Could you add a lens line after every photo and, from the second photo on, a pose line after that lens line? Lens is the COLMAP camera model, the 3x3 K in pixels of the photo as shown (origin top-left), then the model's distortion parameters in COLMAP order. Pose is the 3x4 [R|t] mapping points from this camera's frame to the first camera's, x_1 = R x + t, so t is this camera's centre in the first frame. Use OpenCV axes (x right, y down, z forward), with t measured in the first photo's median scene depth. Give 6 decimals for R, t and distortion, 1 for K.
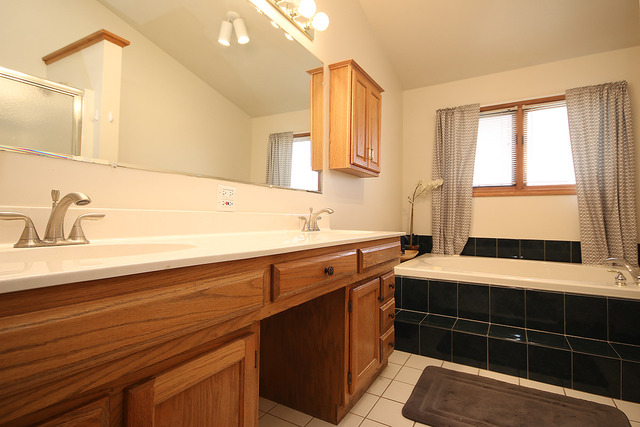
lens RADIAL K [[323.2, 0, 318.0], [0, 323.2, 212.5], [0, 0, 1]] dist [0.005032, -0.000893]
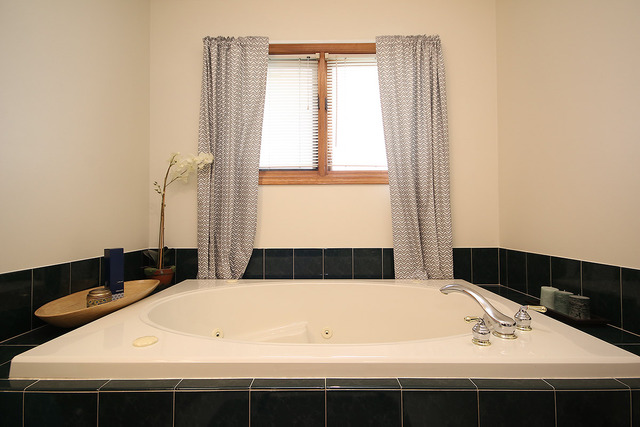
lens RADIAL K [[323.2, 0, 319.9], [0, 323.2, 213.0], [0, 0, 1]] dist [0.005032, -0.000893]
pose [[0.862810, -0.004275, 0.505511, 0.270069], [0.005027, 0.999987, -0.000123, 0.007907], [-0.505504, 0.002647, 0.862820, 0.410739]]
